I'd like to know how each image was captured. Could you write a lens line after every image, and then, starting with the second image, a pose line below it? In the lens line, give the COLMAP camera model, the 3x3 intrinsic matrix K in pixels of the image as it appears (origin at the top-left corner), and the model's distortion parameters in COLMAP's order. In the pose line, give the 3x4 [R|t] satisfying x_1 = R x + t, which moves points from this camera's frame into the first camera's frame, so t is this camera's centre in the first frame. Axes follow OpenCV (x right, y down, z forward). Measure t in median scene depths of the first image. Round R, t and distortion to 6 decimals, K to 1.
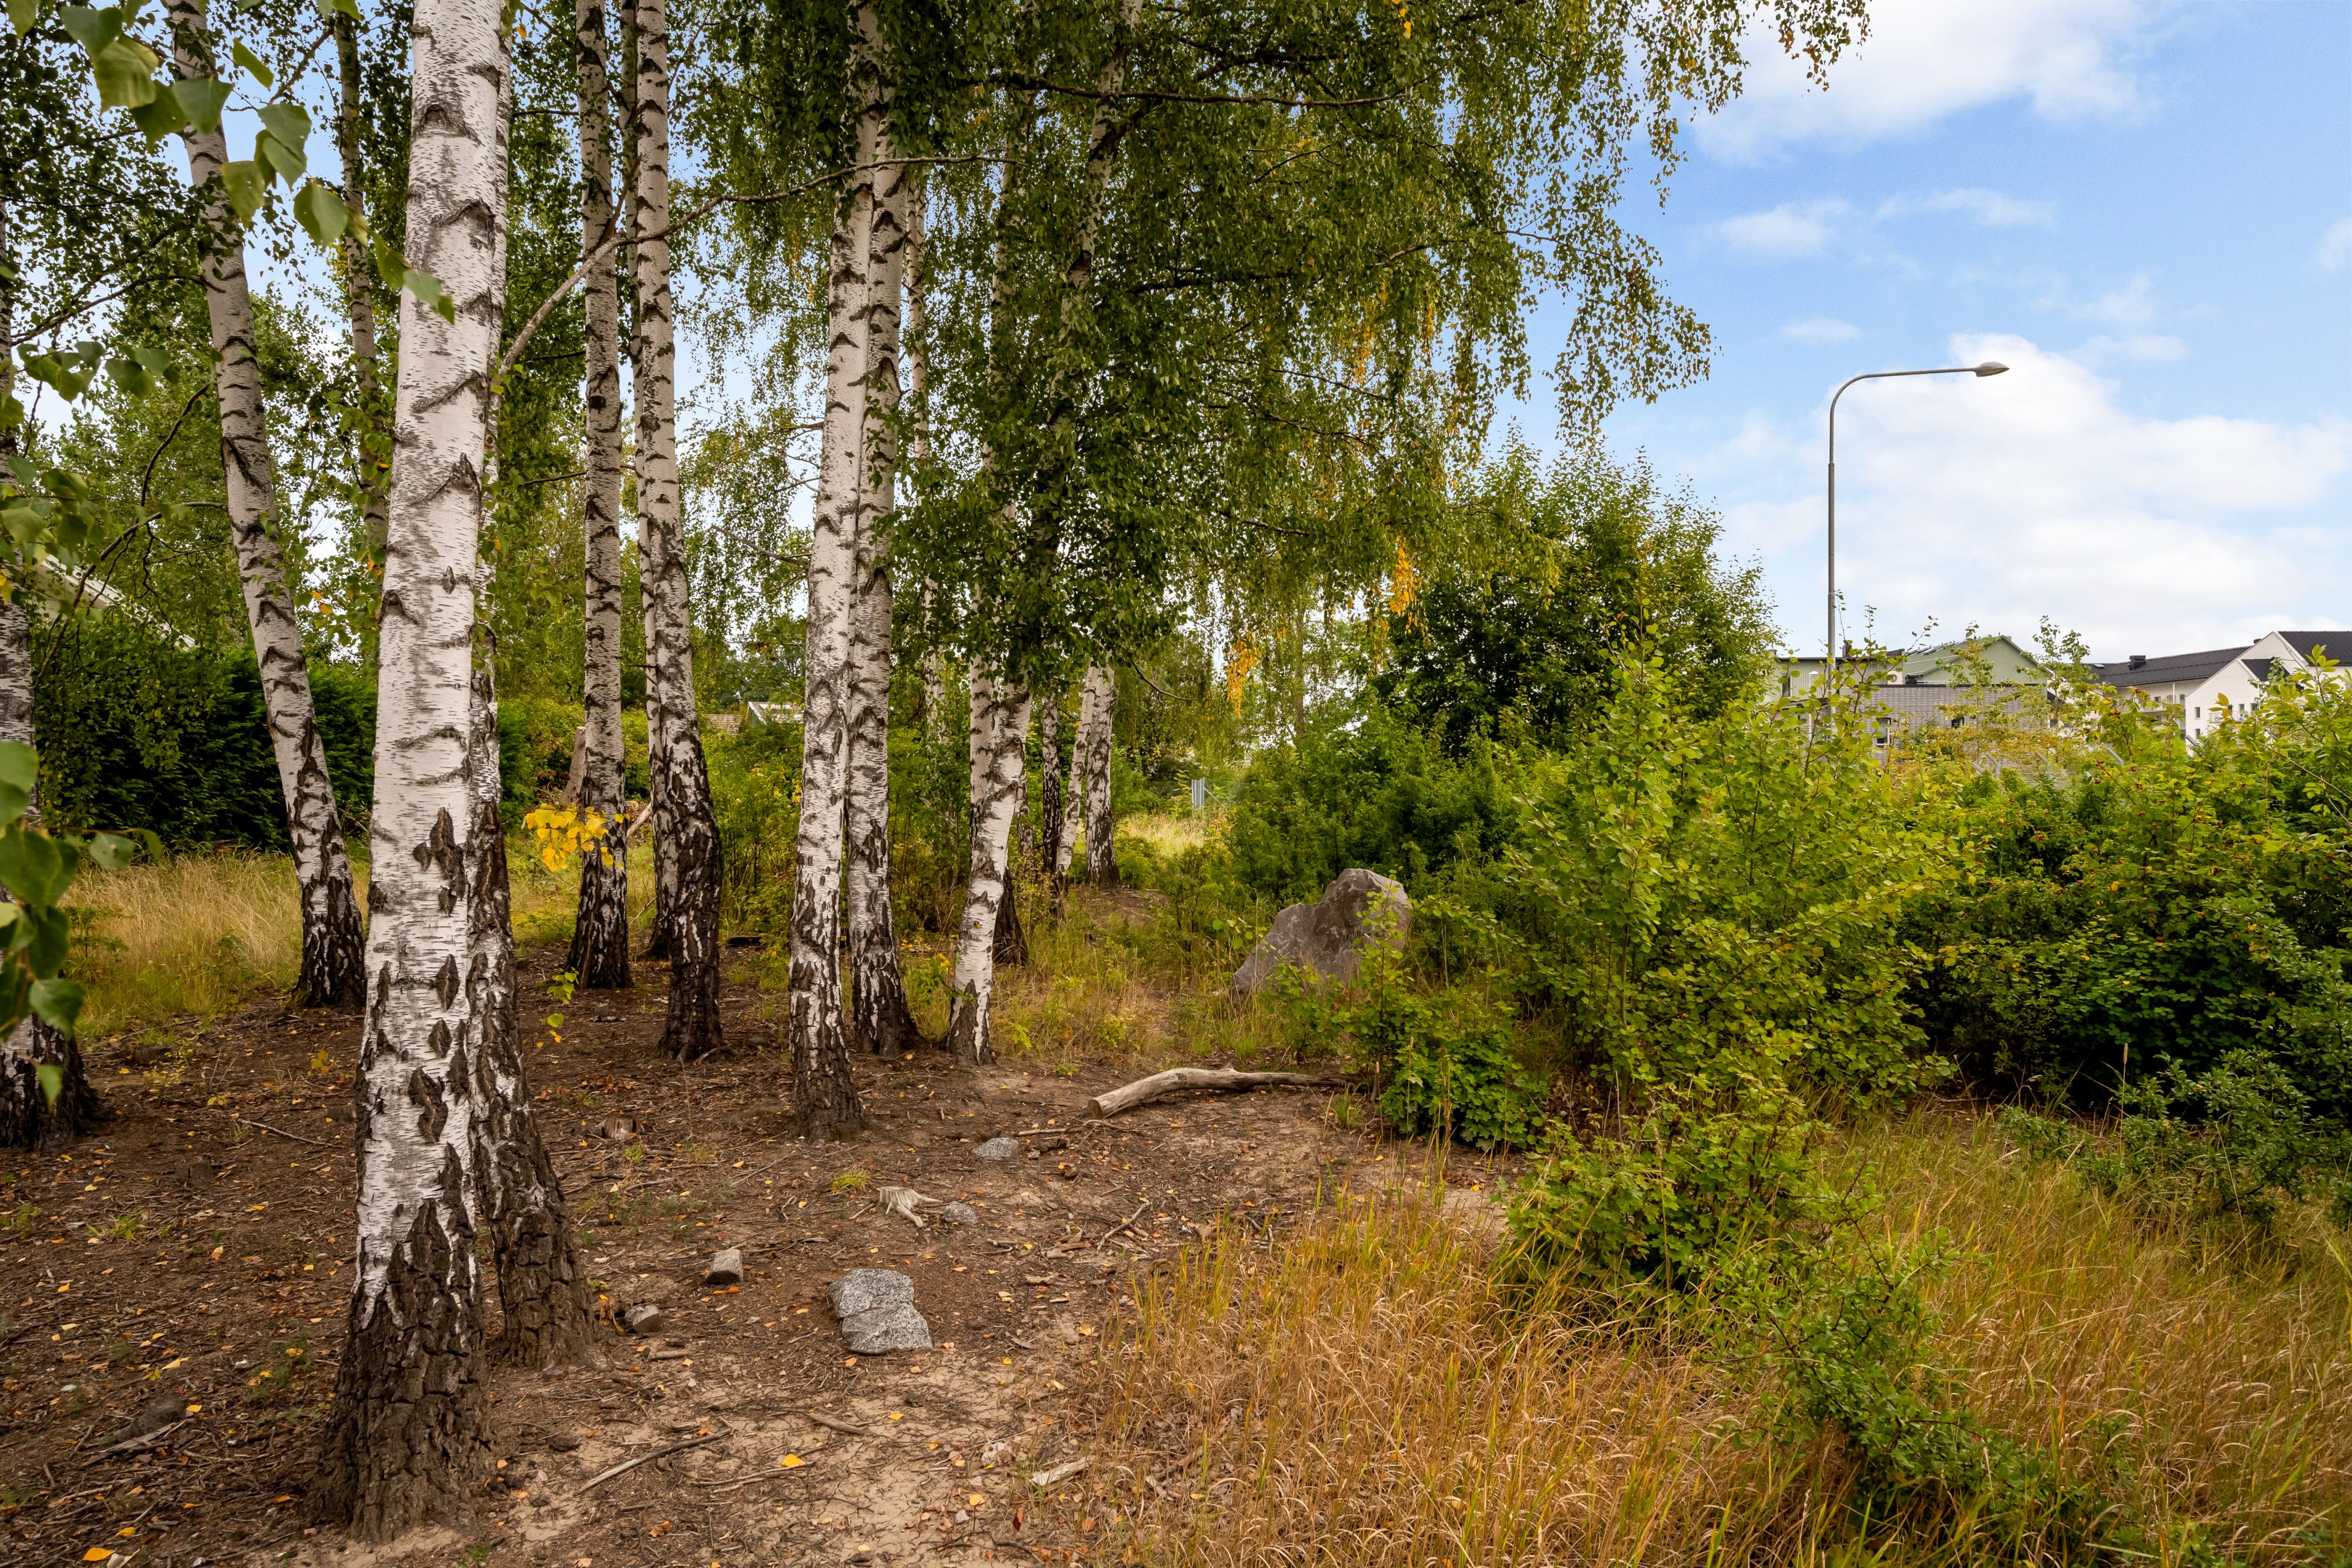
lens RADIAL K [[1356.4, 0, 1176.0], [0, 1356.4, 784.0], [0, 0, 1]] dist [-0.000393, -0.000131]
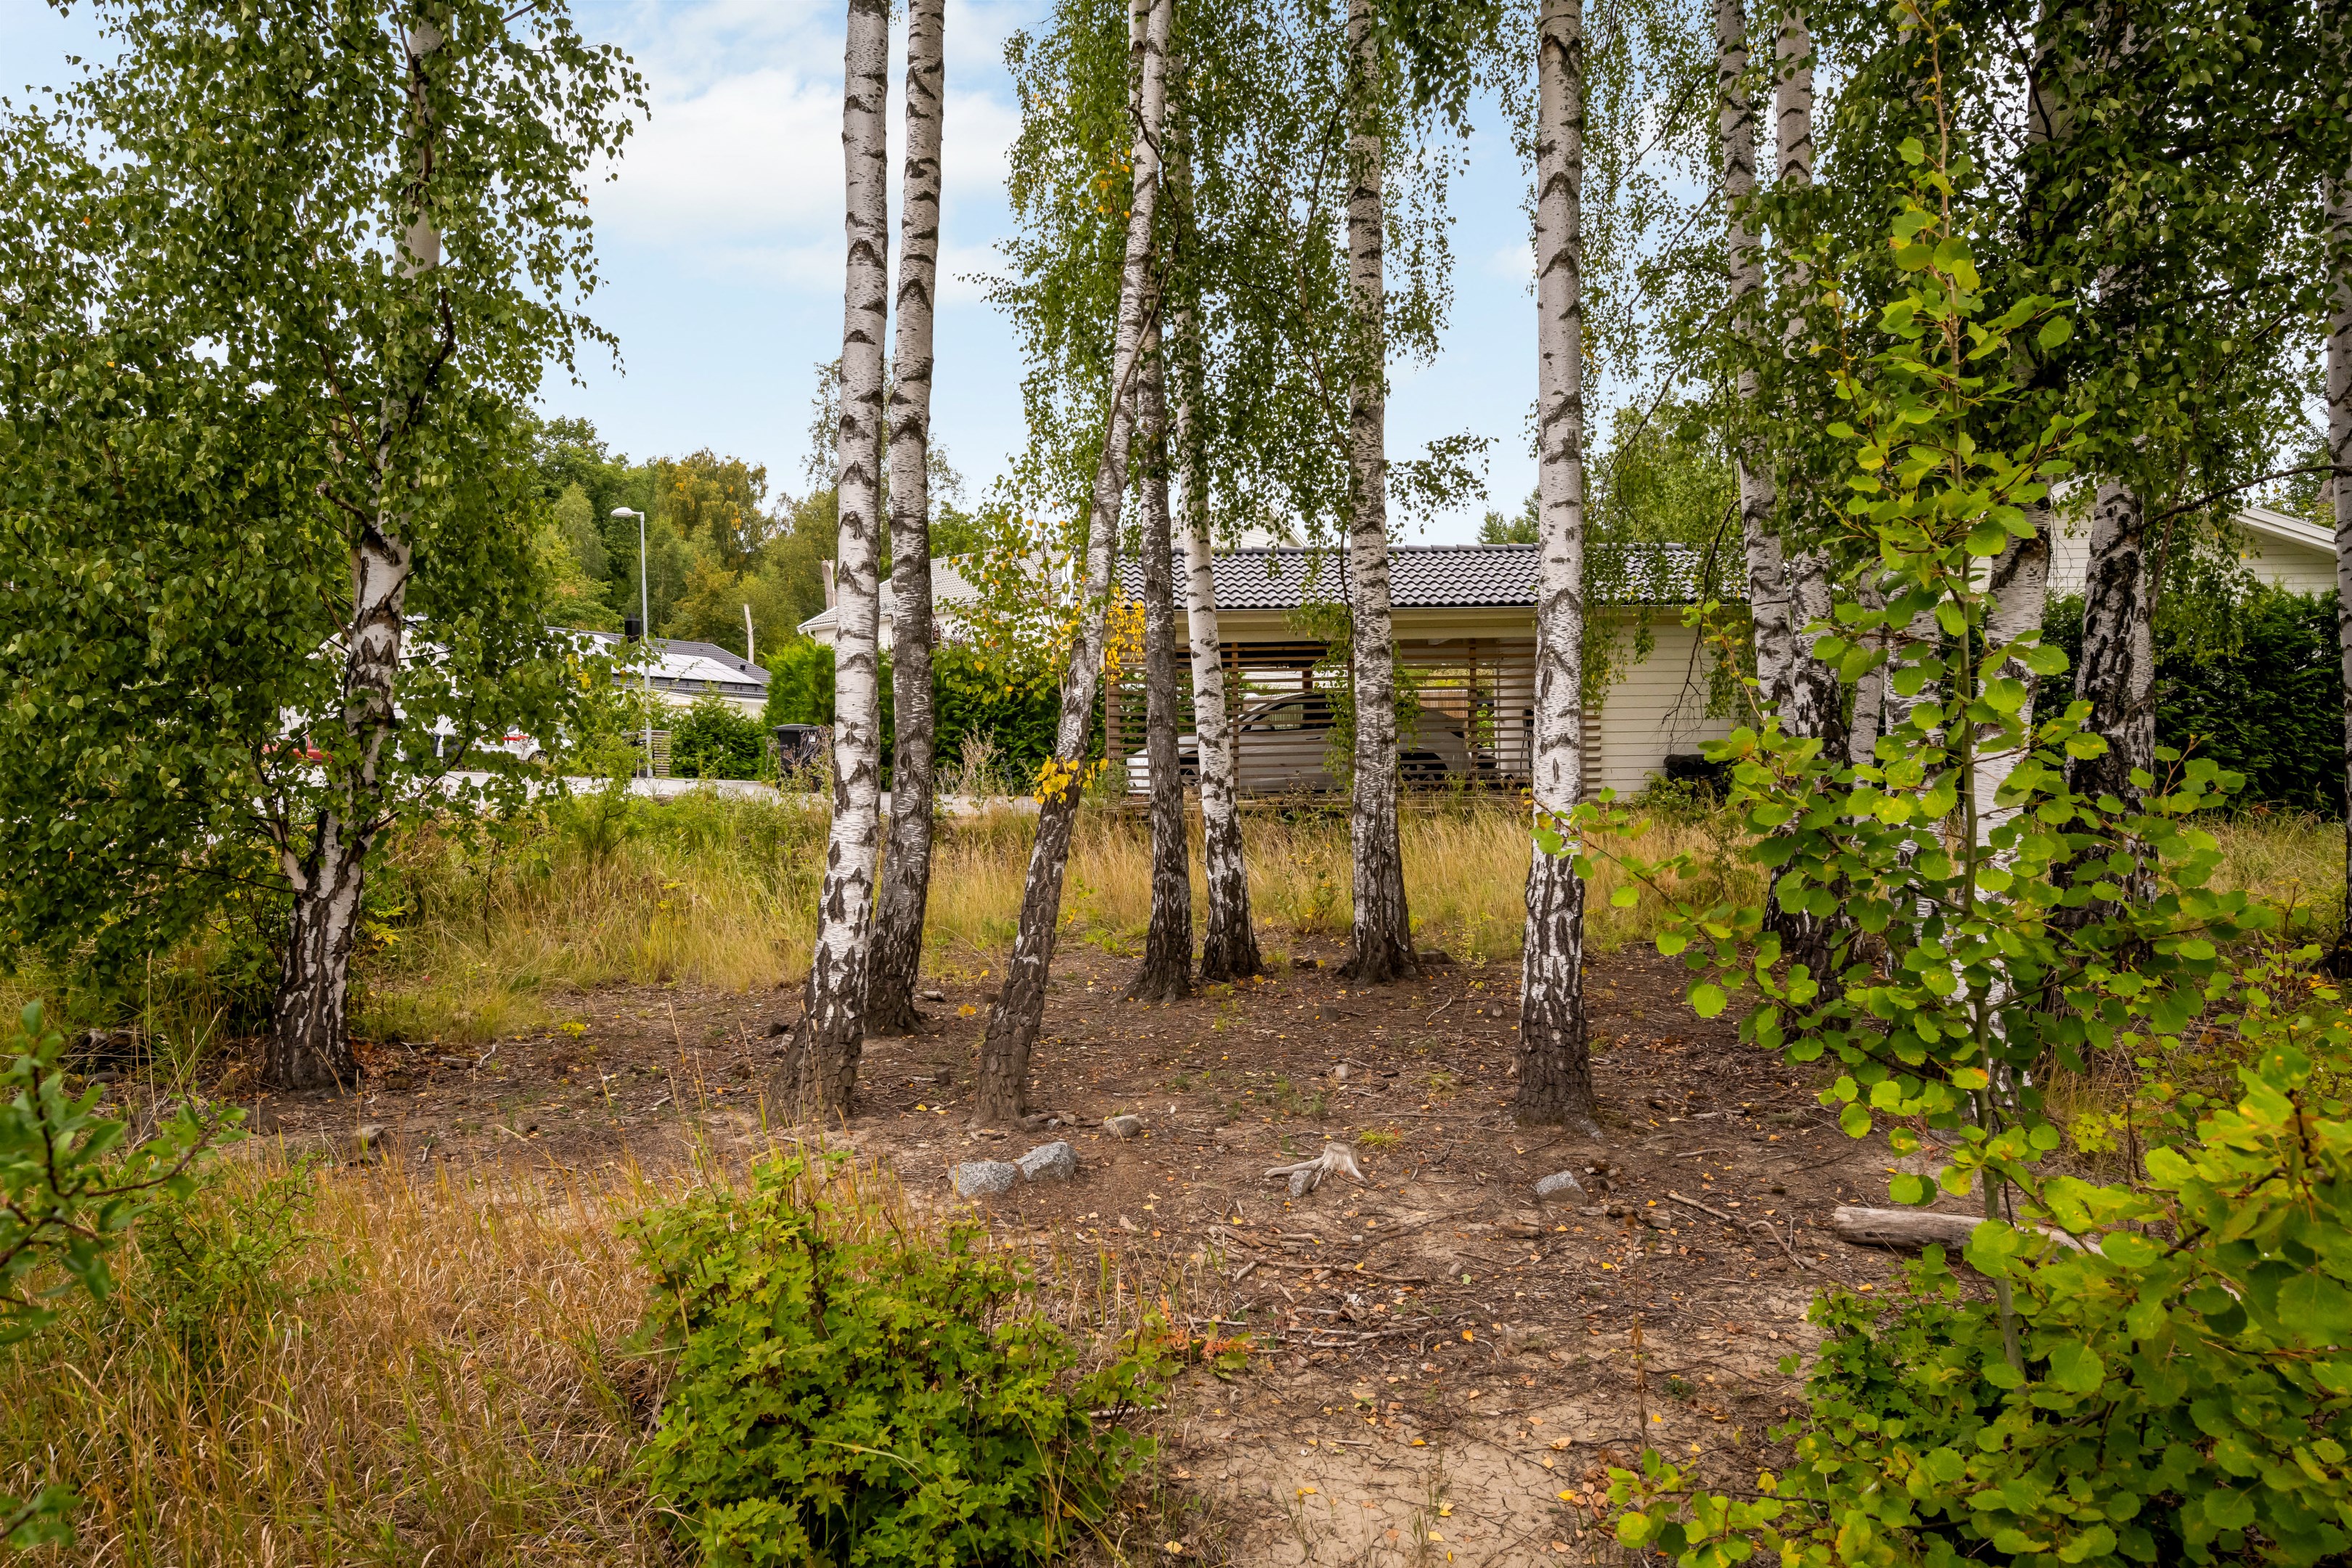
lens RADIAL K [[1357.8, 0, 1176.0], [0, 1357.8, 784.0], [0, 0, 1]] dist [0.000666, 0.000064]
pose [[-0.036678, 0.009953, -0.999278, 0.657071], [0.020045, 0.999757, 0.009222, 0.021503], [0.999126, -0.019692, -0.036868, 0.789726]]
